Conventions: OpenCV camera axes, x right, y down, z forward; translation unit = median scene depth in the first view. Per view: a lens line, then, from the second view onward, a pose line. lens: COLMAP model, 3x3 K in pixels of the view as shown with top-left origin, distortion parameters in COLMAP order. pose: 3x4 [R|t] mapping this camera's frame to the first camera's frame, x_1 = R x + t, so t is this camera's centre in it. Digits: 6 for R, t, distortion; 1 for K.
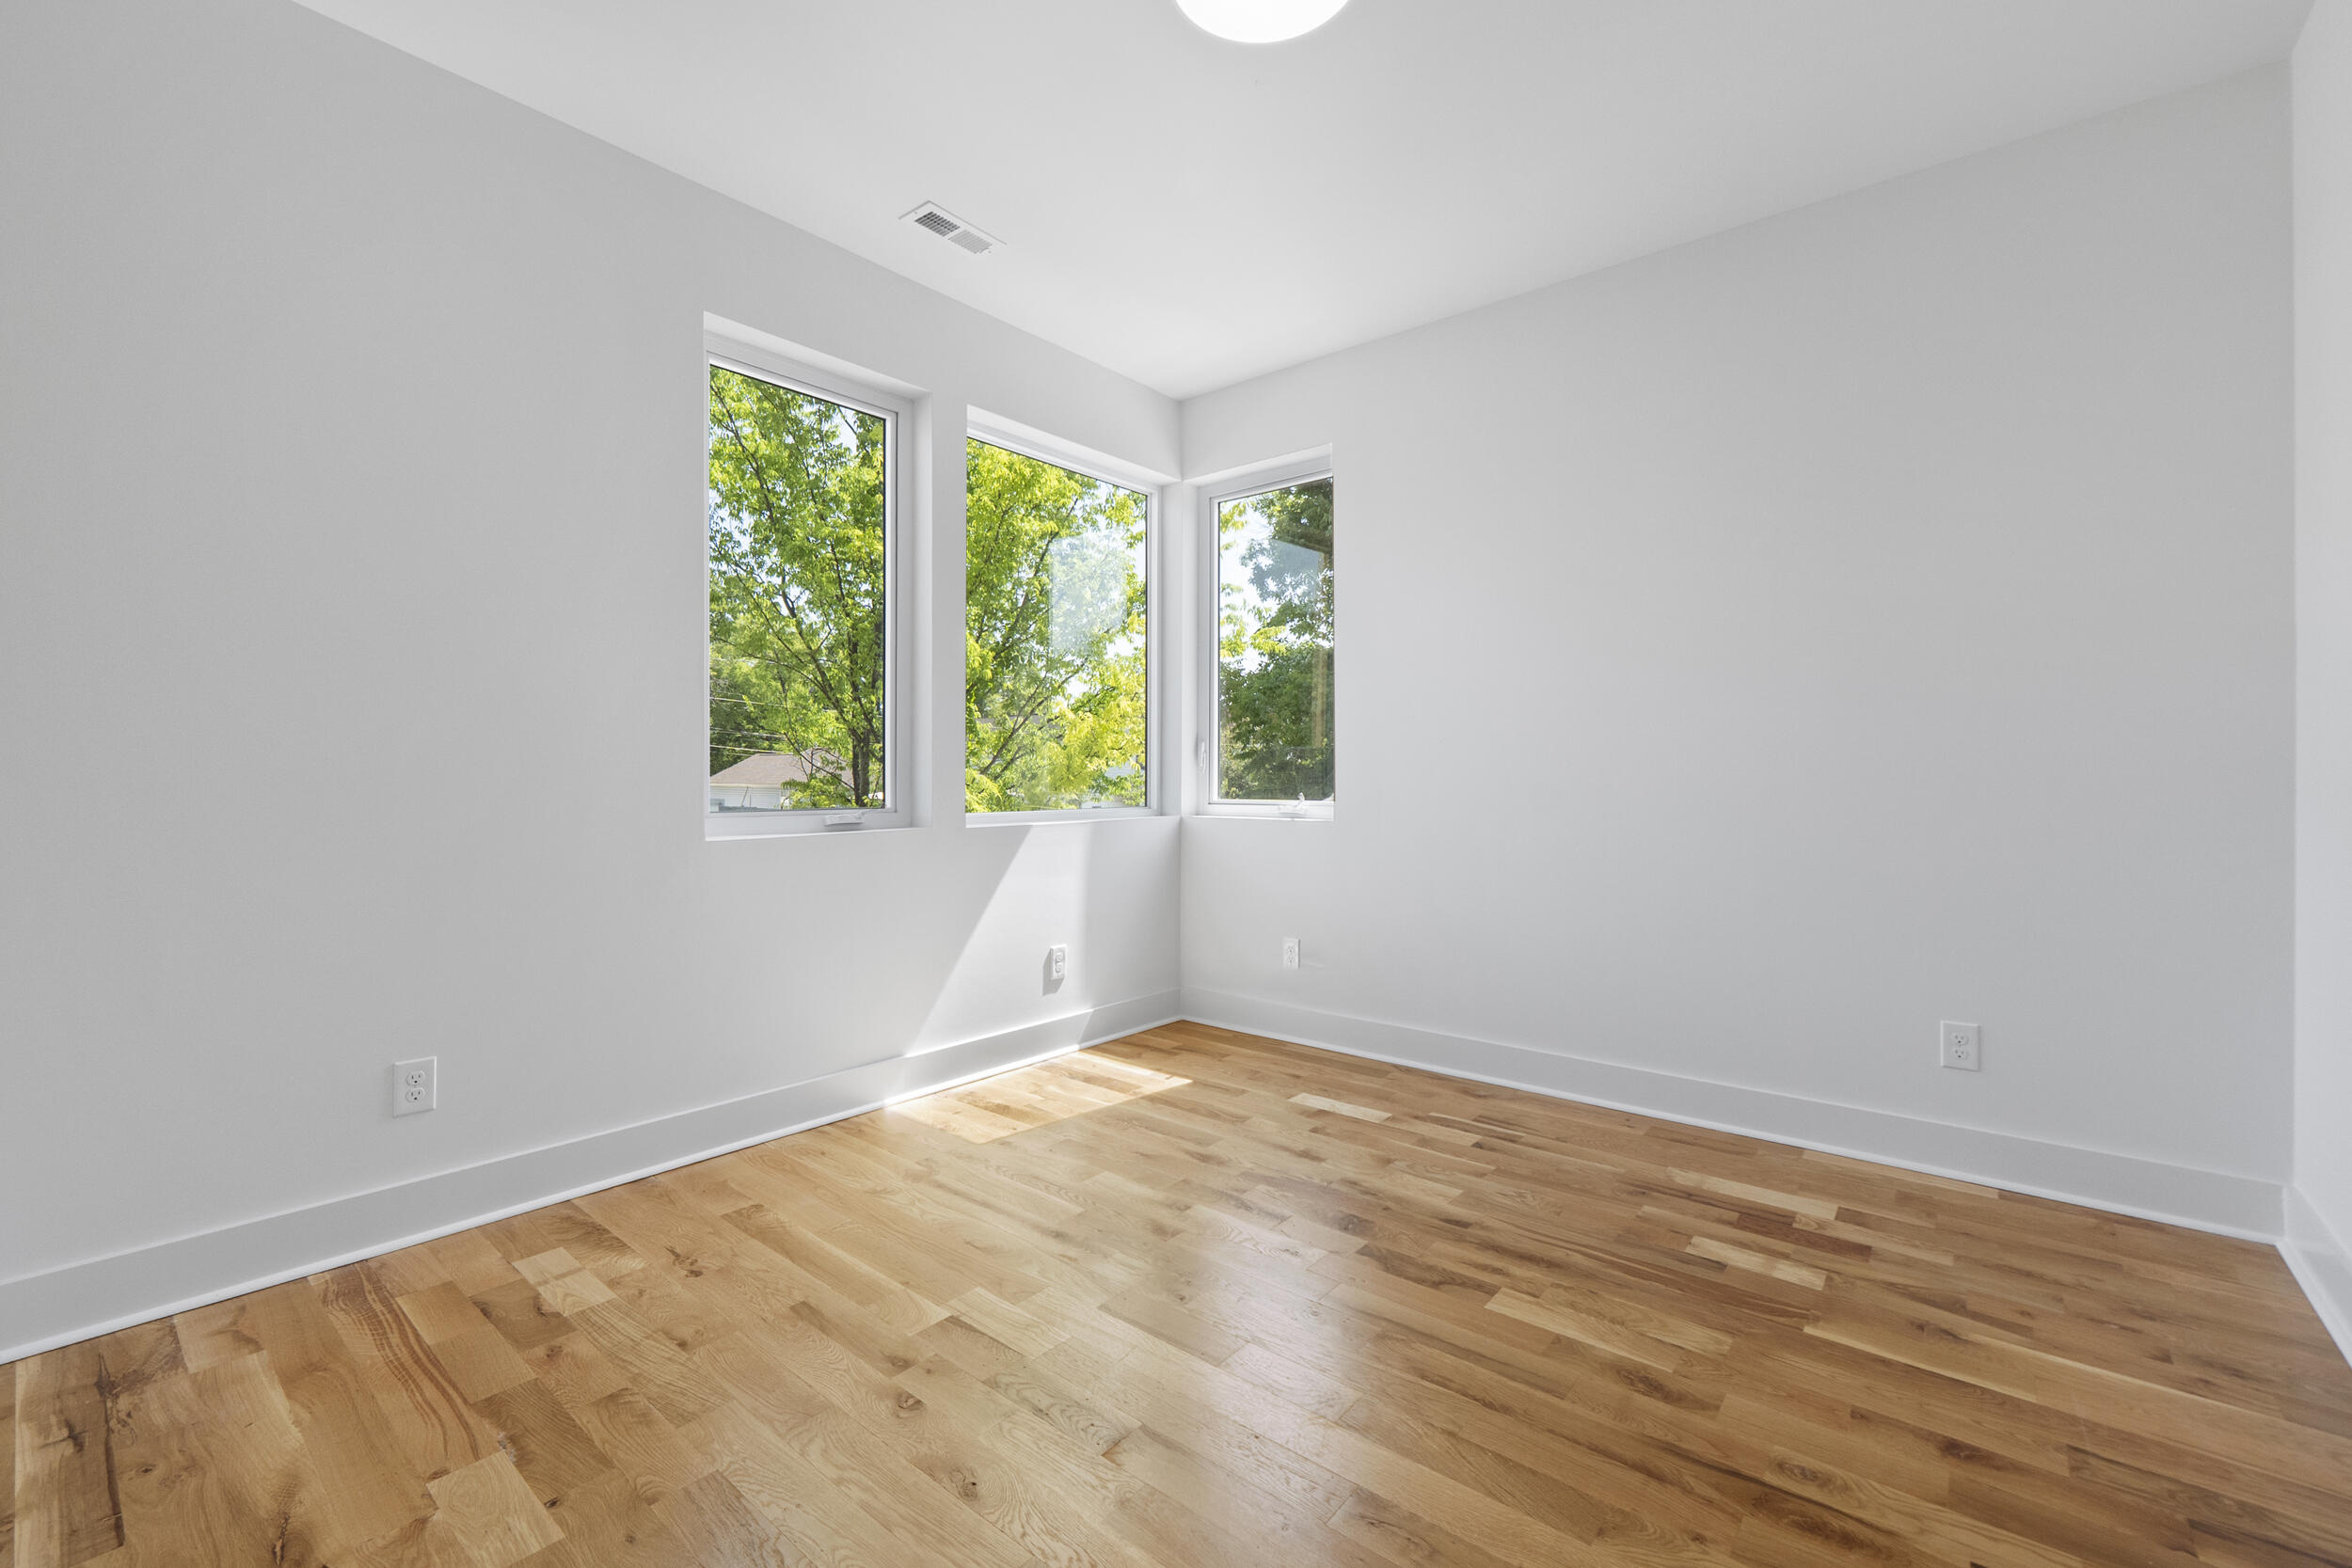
lens RADIAL K [[988.8, 0, 1176.0], [0, 988.8, 784.0], [0, 0, 1]] dist [-0.000354, -0.000062]
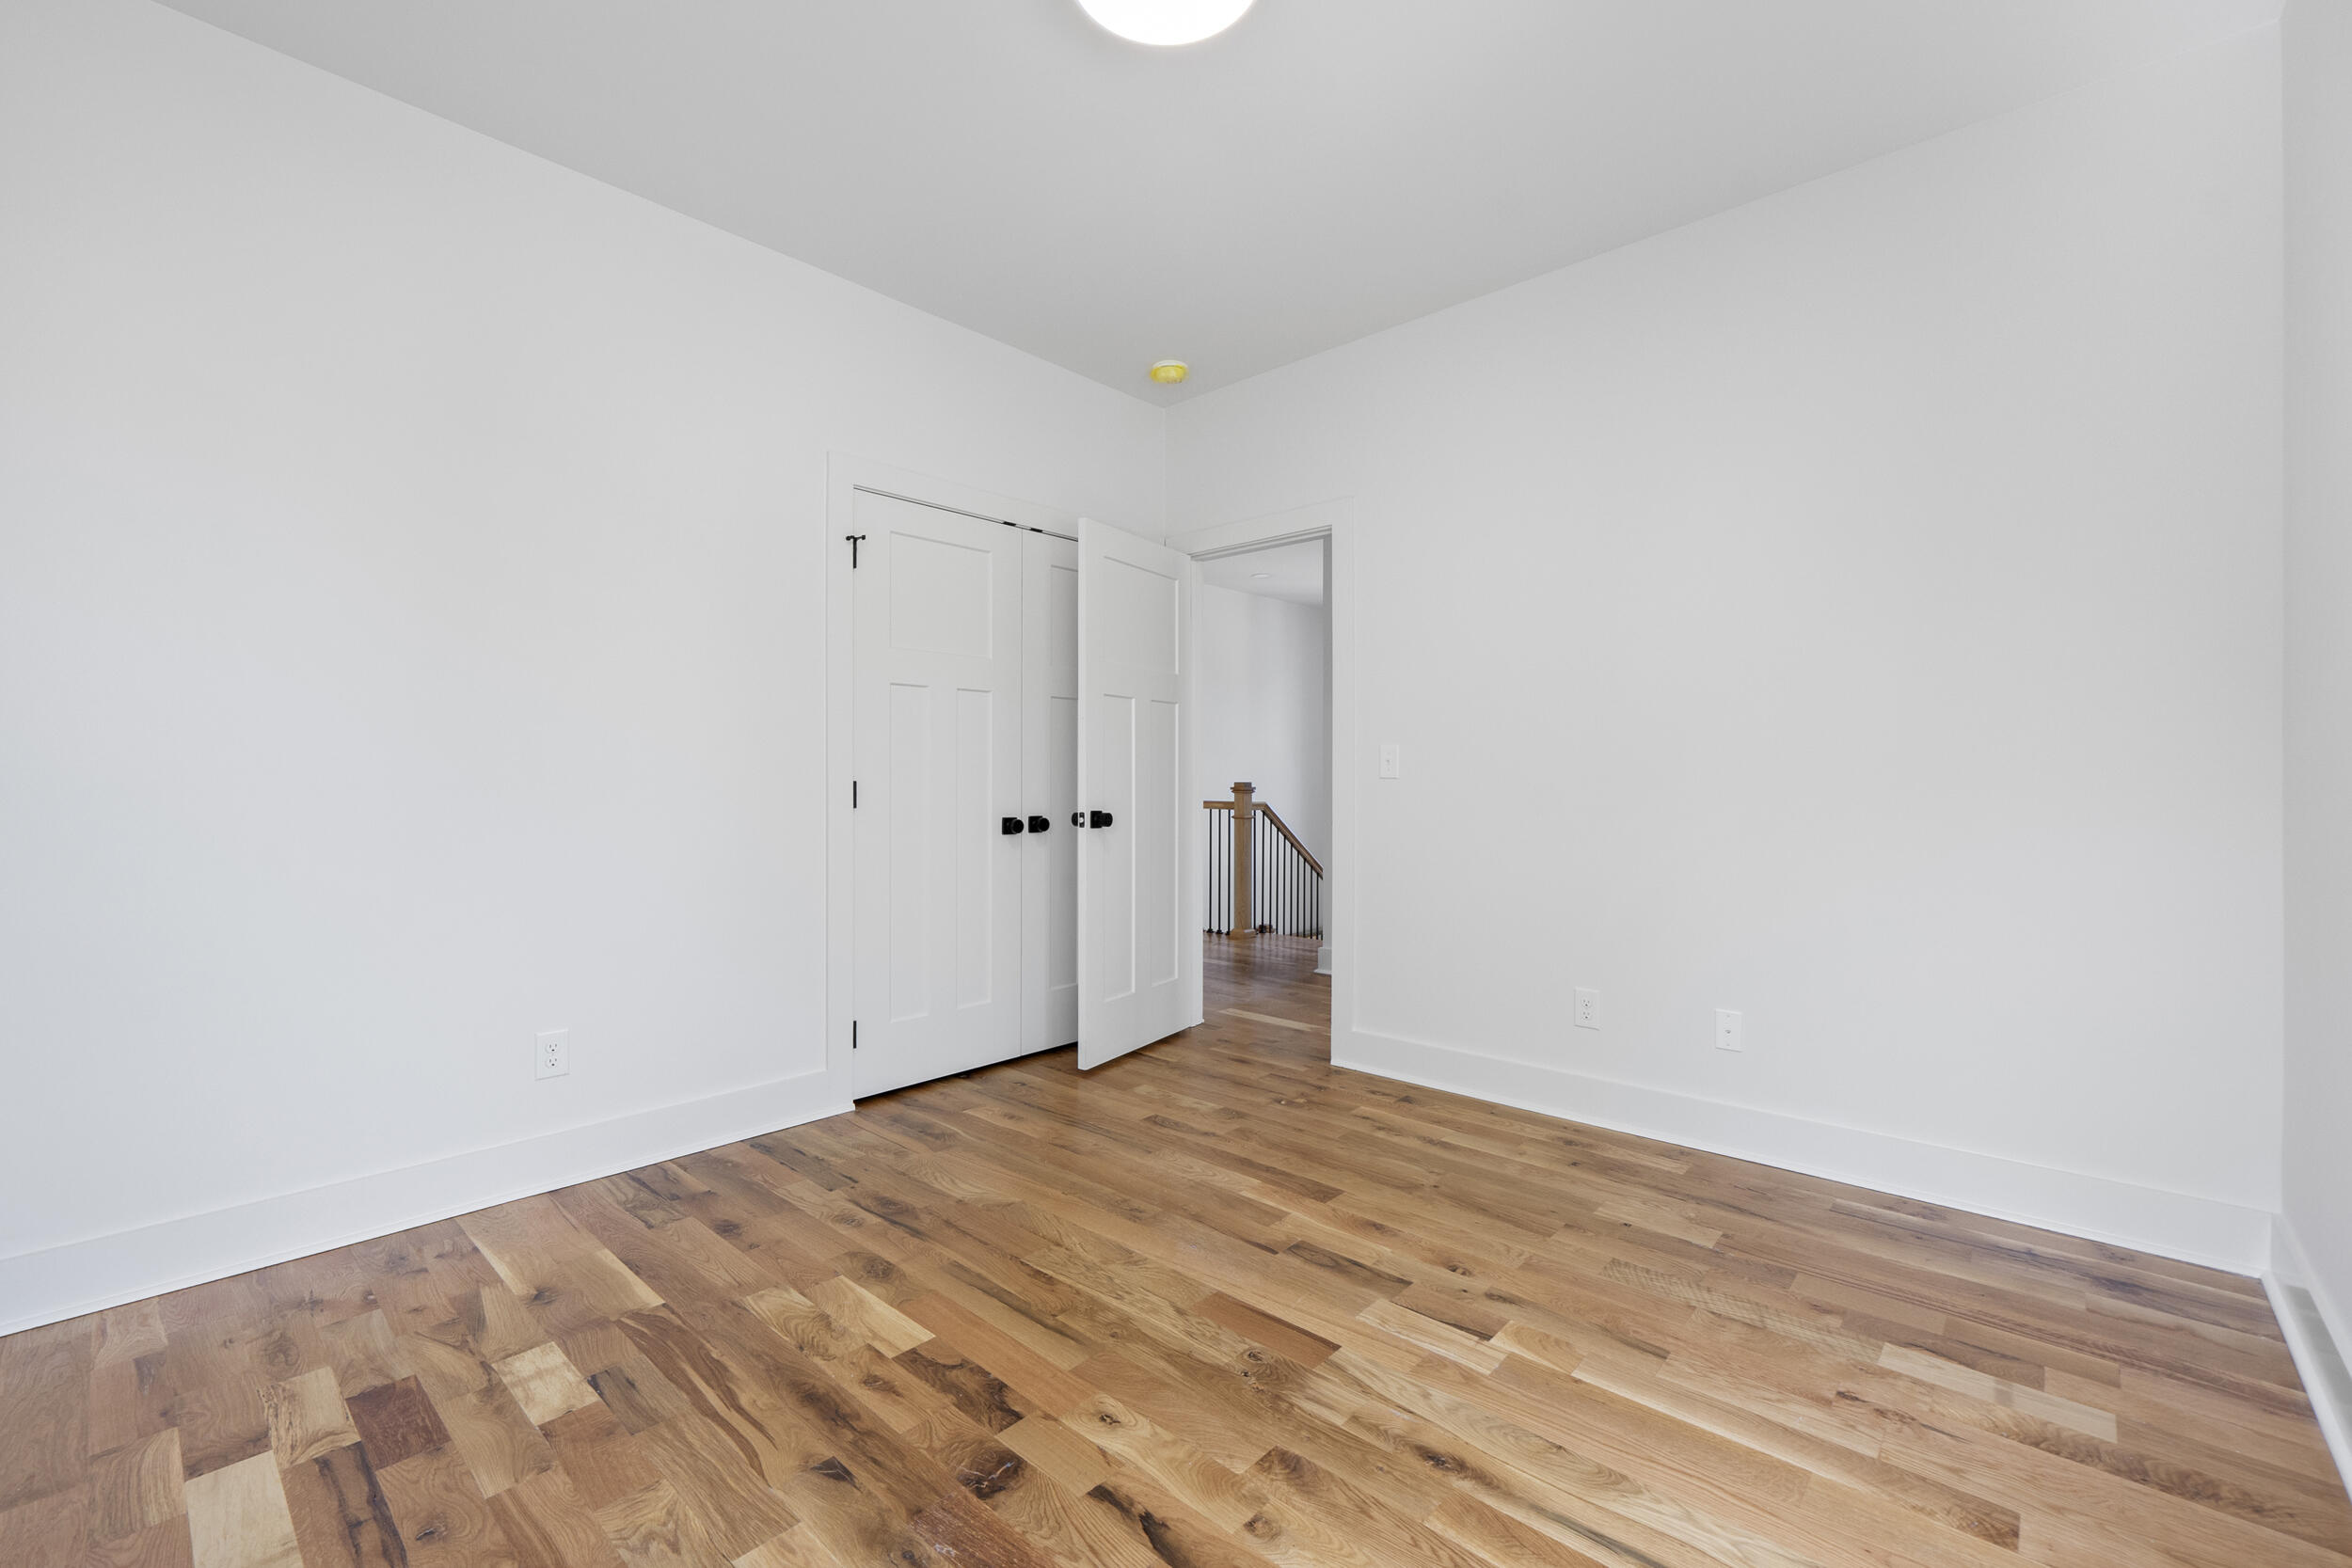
lens RADIAL K [[988.8, 0, 1176.0], [0, 988.8, 784.0], [0, 0, 1]] dist [-0.000354, -0.000062]
pose [[-0.999162, -0.005784, 0.040531, 0.041944], [-0.005209, 0.999884, 0.014280, -0.021624], [-0.040609, 0.014057, -0.999076, 1.915696]]
